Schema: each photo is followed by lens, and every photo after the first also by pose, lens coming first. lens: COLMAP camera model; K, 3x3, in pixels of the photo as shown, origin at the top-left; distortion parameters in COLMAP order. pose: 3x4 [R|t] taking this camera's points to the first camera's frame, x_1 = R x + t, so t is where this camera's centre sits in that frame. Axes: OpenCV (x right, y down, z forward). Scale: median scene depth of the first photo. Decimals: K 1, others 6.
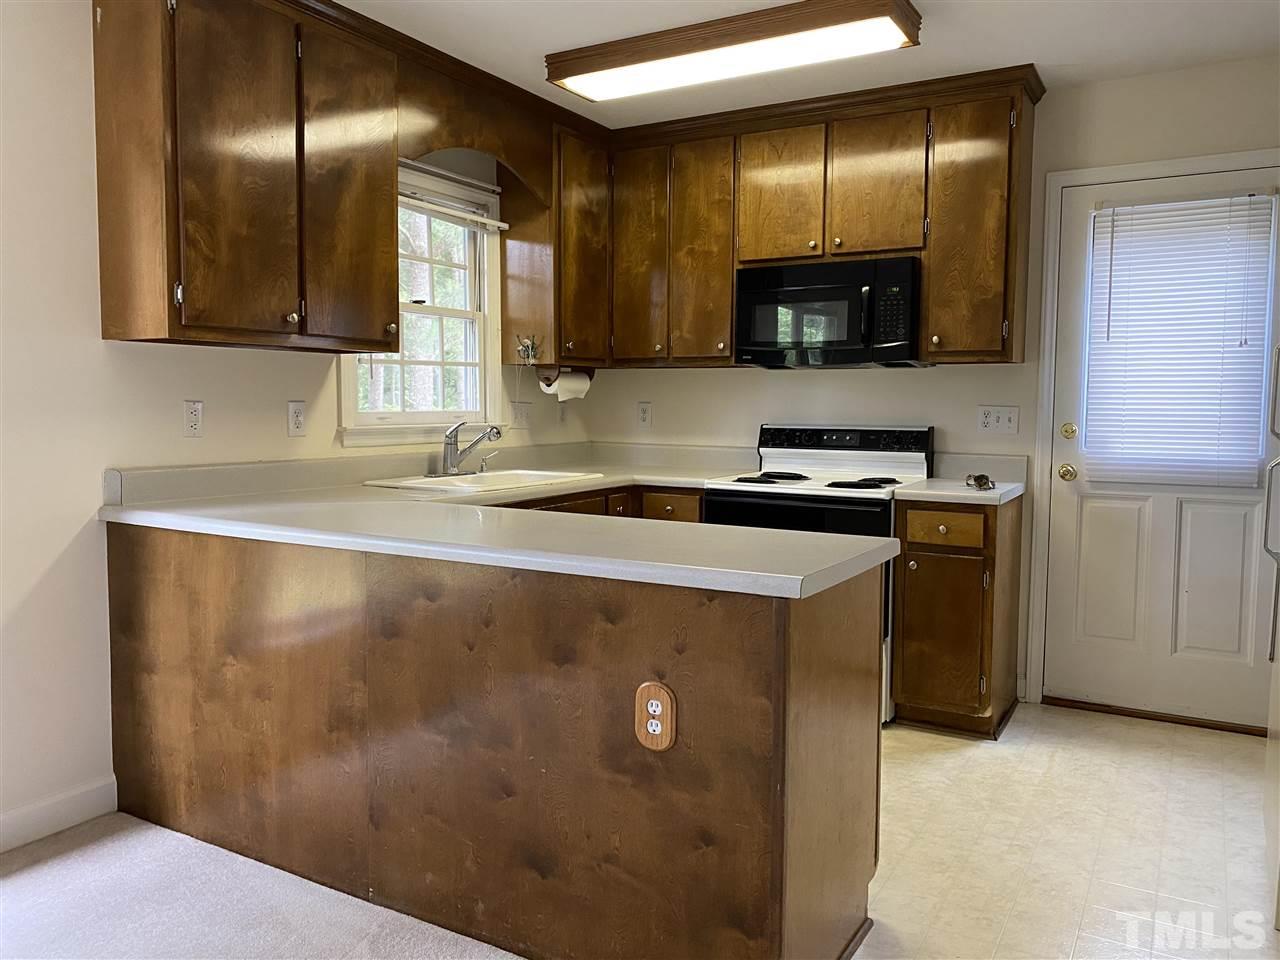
lens RADIAL K [[968.3, 0, 635.1], [0, 968.3, 472.1], [0, 0, 1]] dist [0.026369, -0.027806]
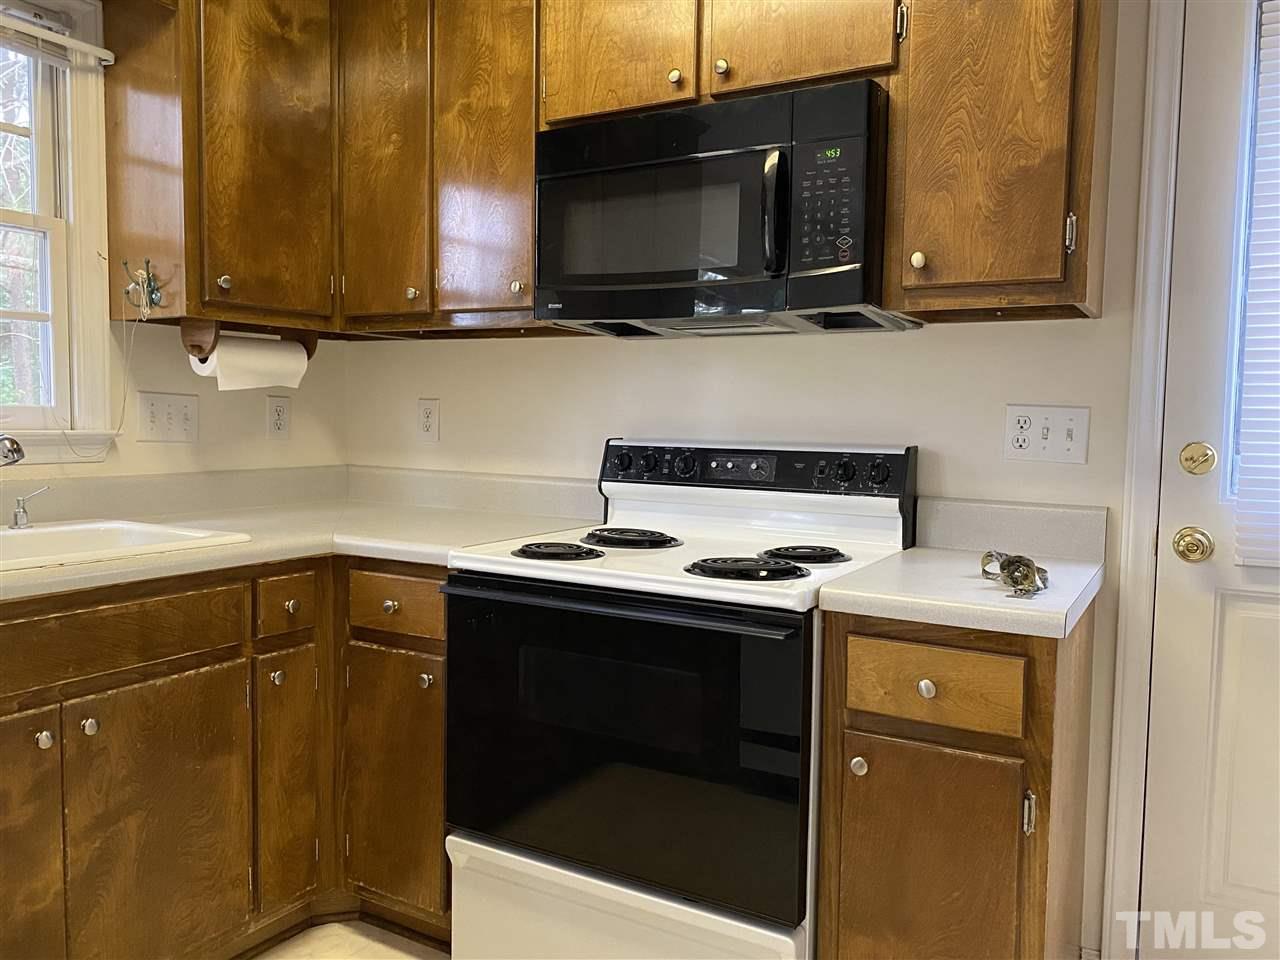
lens RADIAL K [[968.3, 0, 650.9], [0, 968.3, 473.1], [0, 0, 1]] dist [0.026369, -0.027806]
pose [[0.999941, 0.010295, 0.003554, 0.176943], [-0.010239, 0.999829, -0.015412, -0.024971], [-0.003712, 0.015375, 0.999875, 0.524449]]
